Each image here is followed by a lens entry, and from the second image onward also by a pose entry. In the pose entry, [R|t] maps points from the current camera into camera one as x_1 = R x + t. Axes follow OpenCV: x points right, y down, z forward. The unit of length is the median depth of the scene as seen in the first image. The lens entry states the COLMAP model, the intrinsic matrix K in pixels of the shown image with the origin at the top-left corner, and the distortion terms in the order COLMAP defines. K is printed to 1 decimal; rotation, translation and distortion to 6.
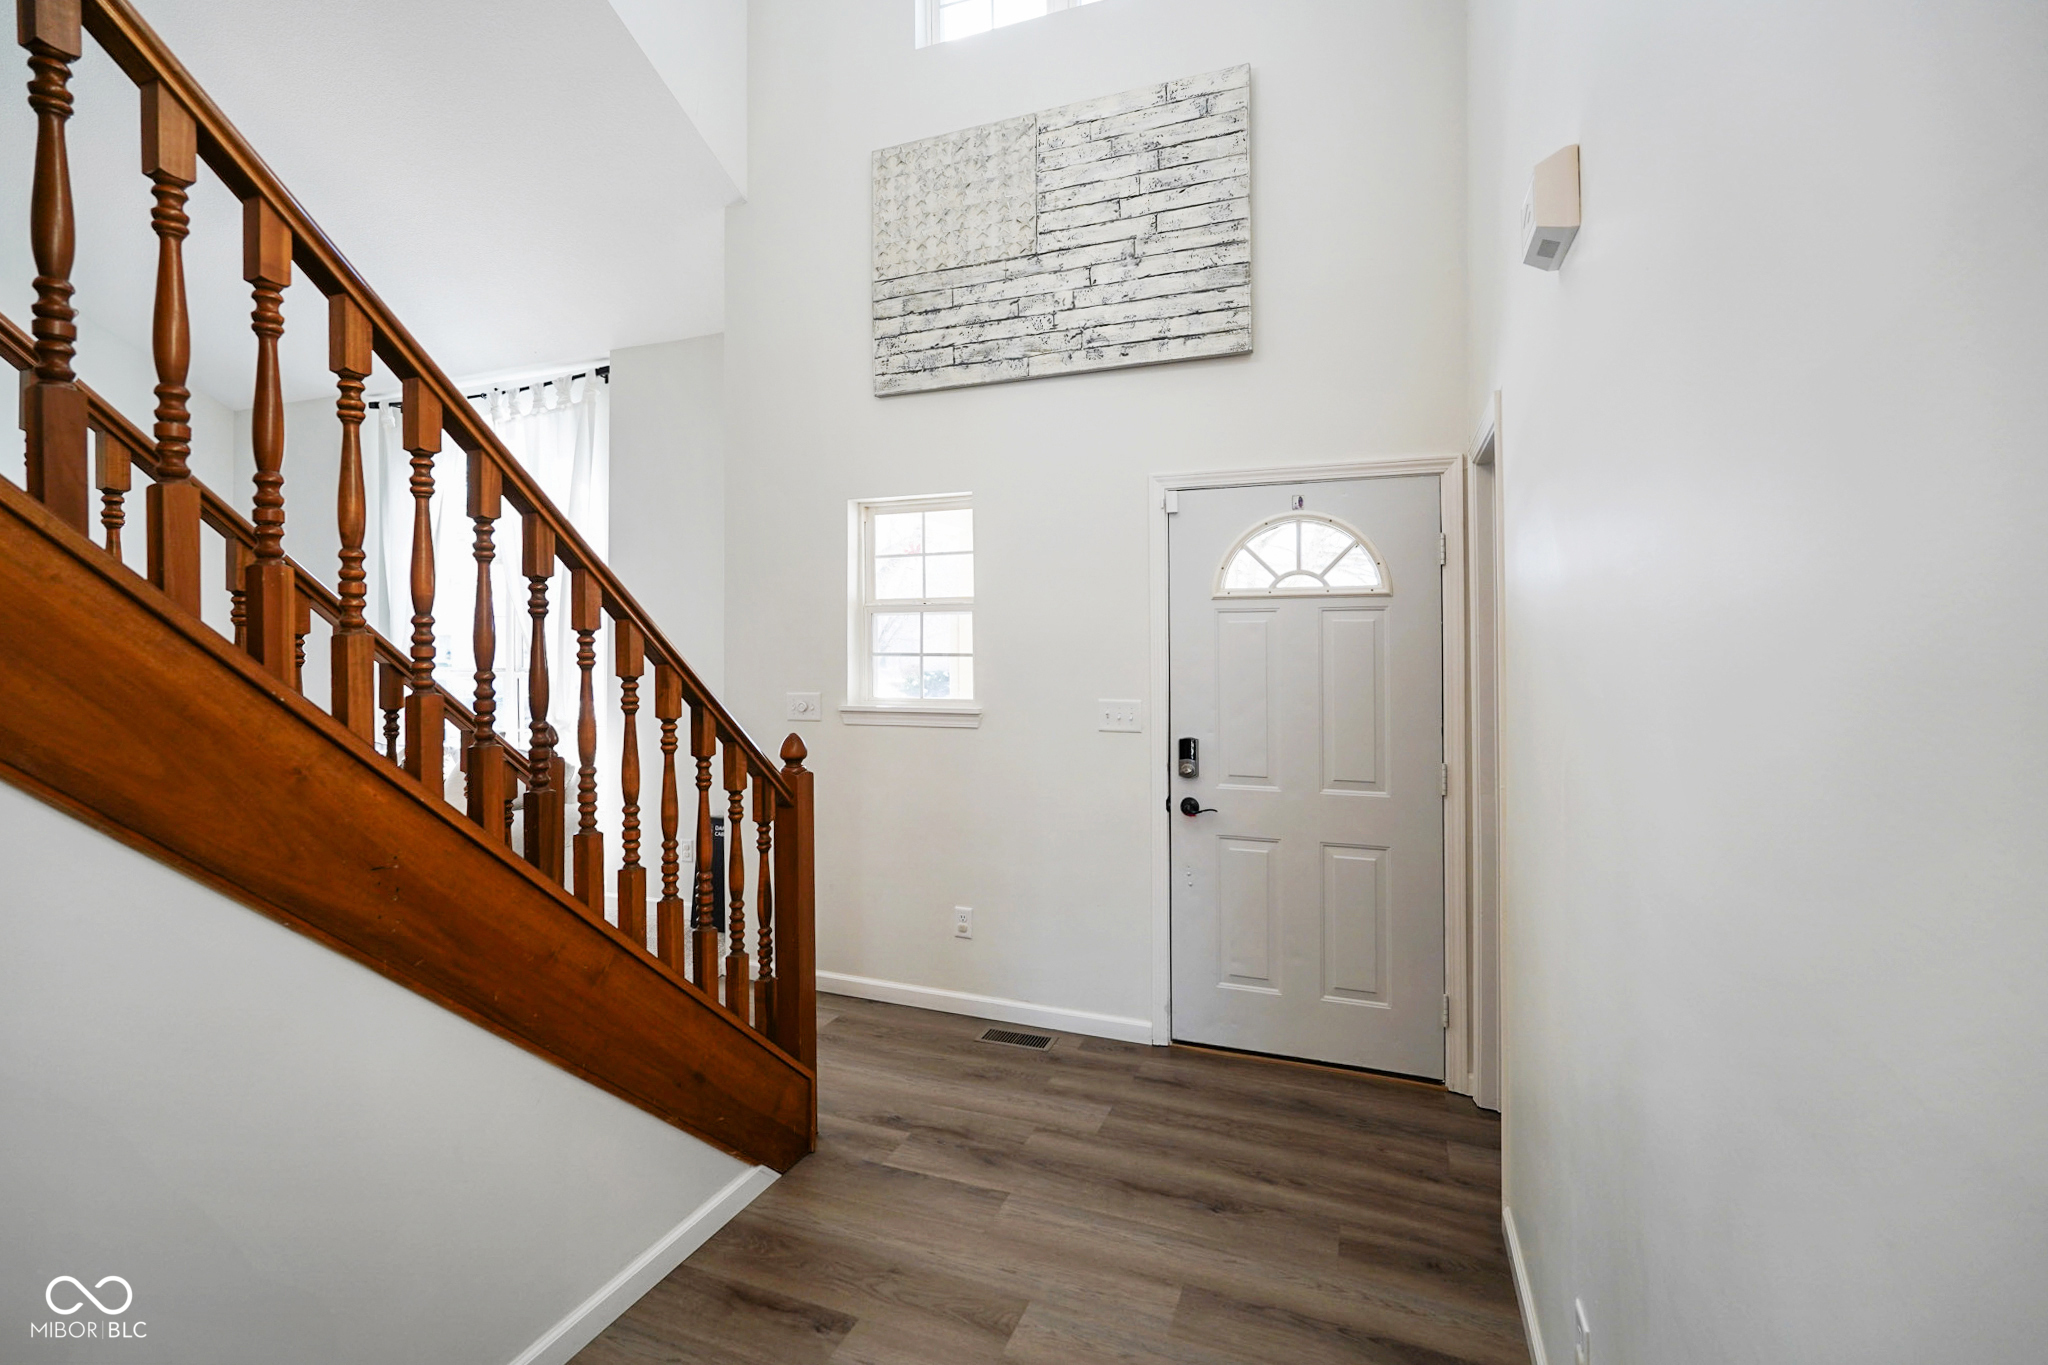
lens RADIAL K [[899.2, 0, 1023.1], [0, 899.2, 648.4], [0, 0, 1]] dist [-0.002384, -0.000056]
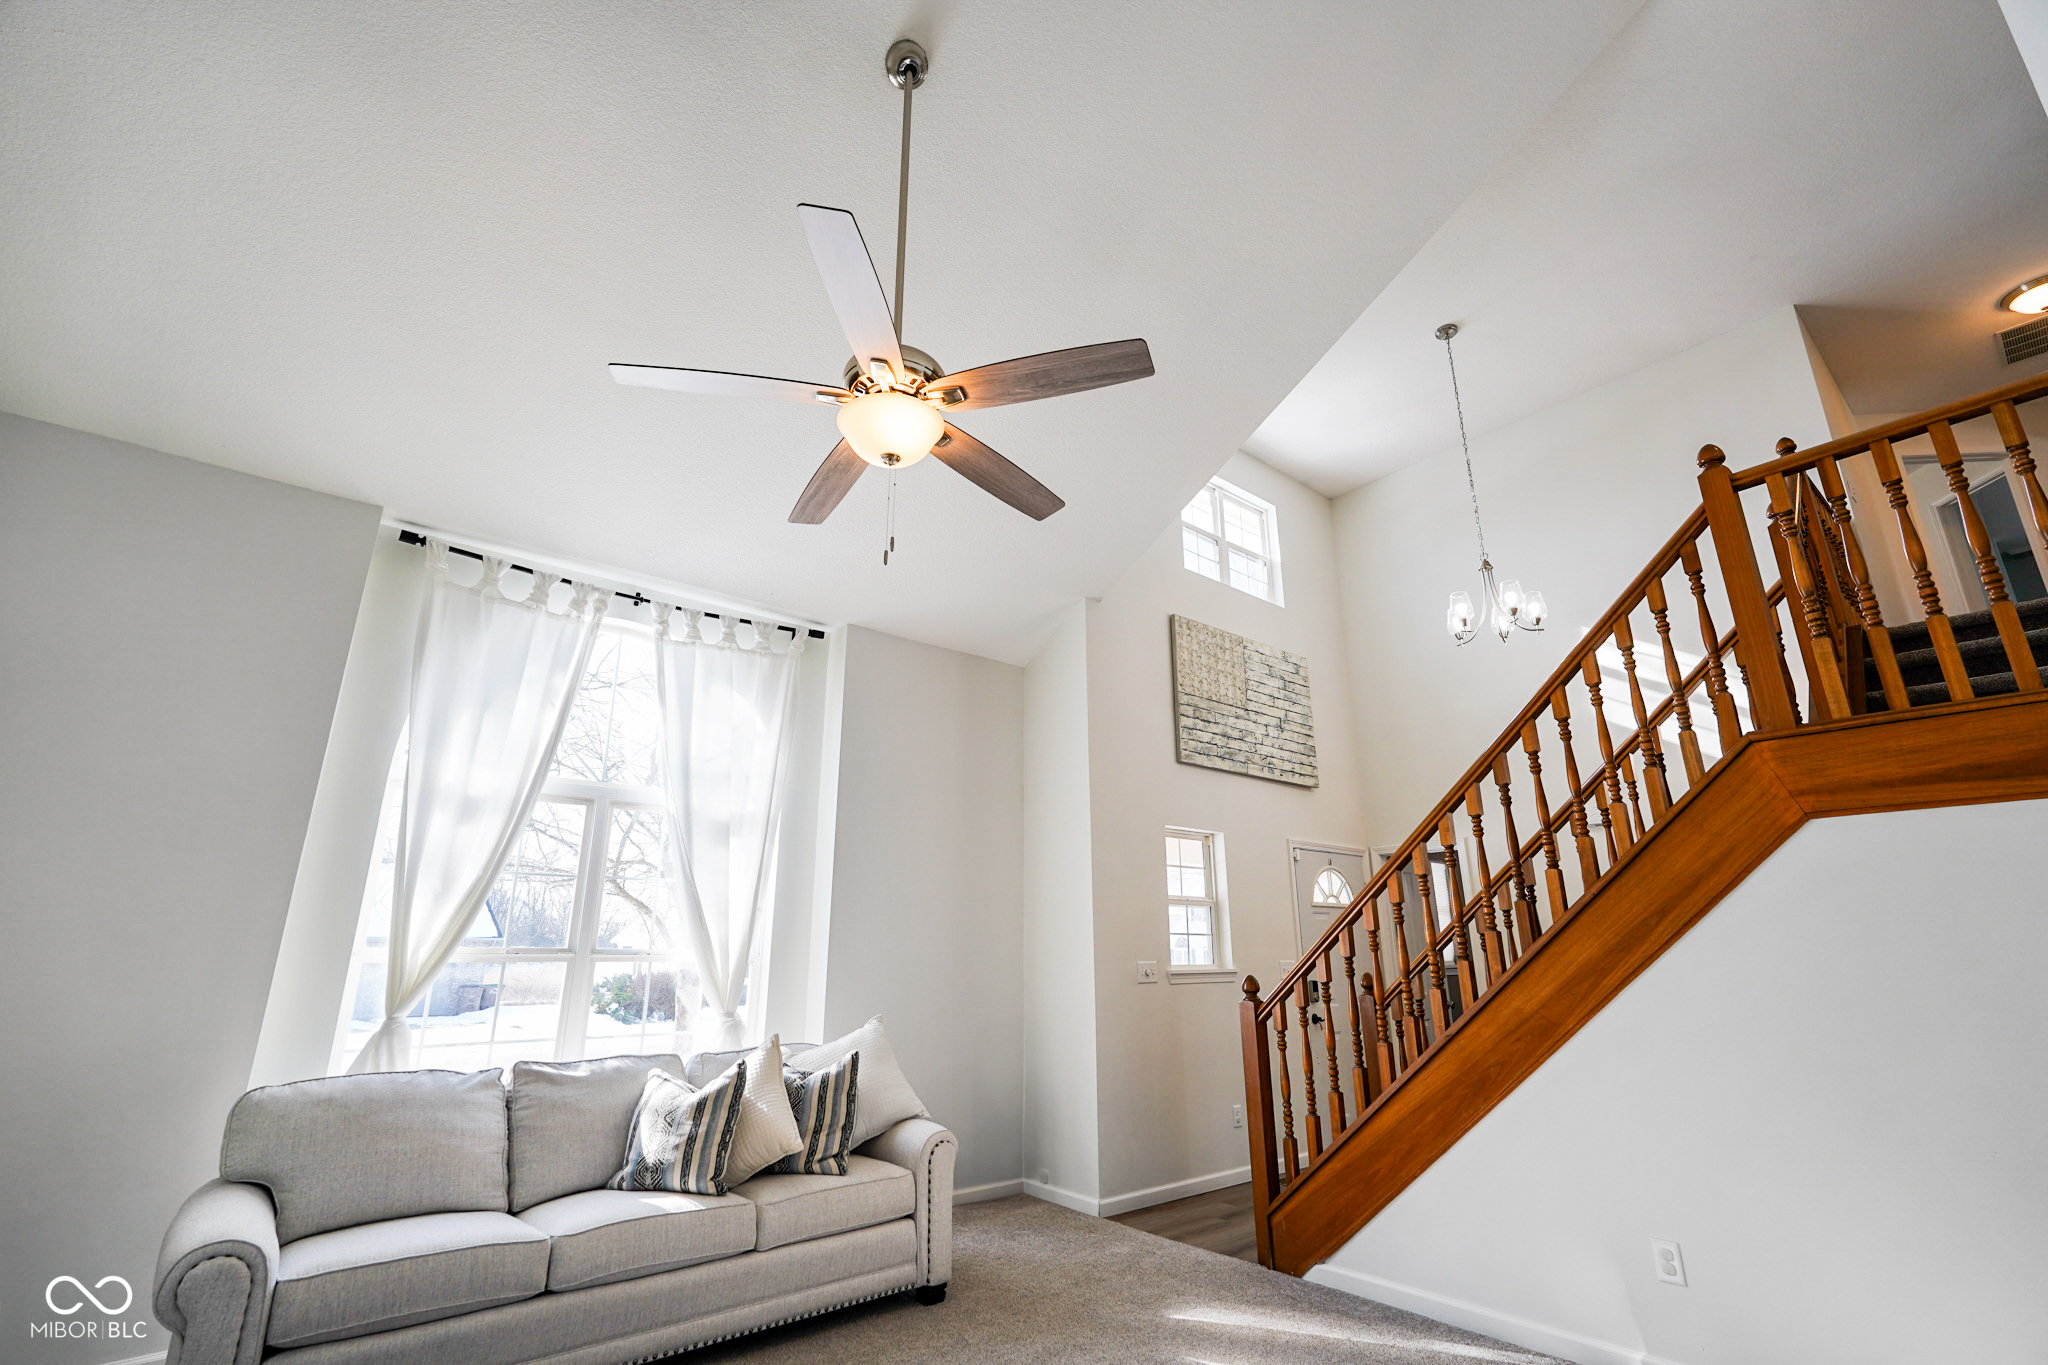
lens RADIAL K [[917.5, 0, 1021.4], [0, 917.5, 698.4], [0, 0, 1]] dist [-0.012370, 0.009949]
pose [[0.487149, 0.238655, 0.840077, -1.813739], [0.002810, 0.961503, -0.274780, 0.053195], [-0.873314, 0.136219, 0.467725, 0.531518]]
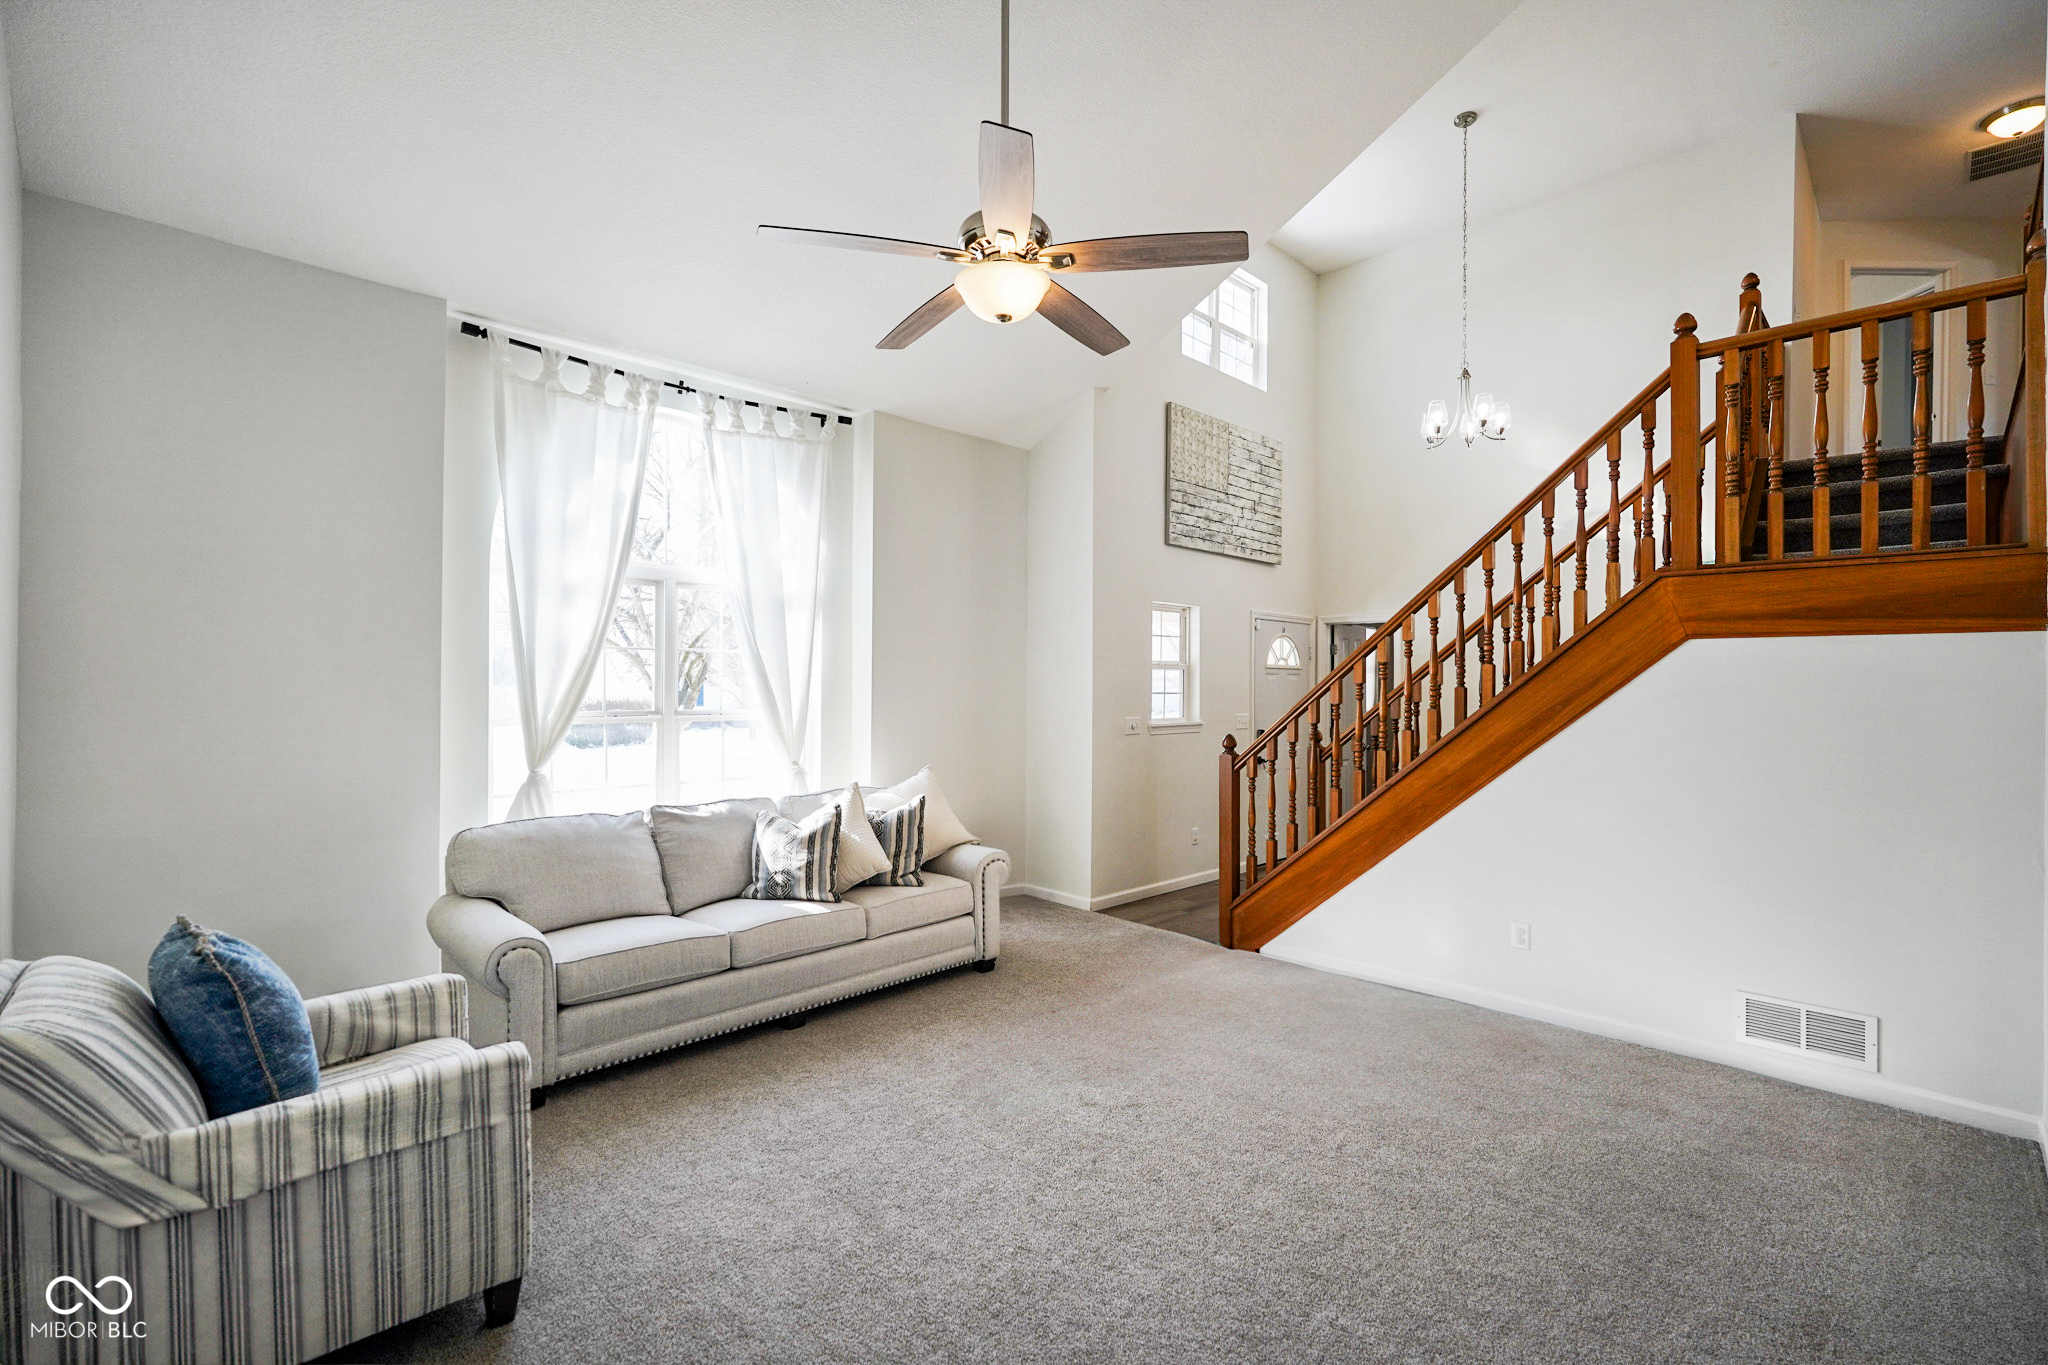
lens RADIAL K [[899.2, 0, 1020.9], [0, 899.2, 707.4], [0, 0, 1]] dist [-0.015382, 0.011455]
pose [[0.417628, -0.016842, 0.908462, -2.035478], [-0.004303, 0.999780, 0.020513, -0.000596], [-0.908608, -0.012475, 0.417463, 0.584776]]
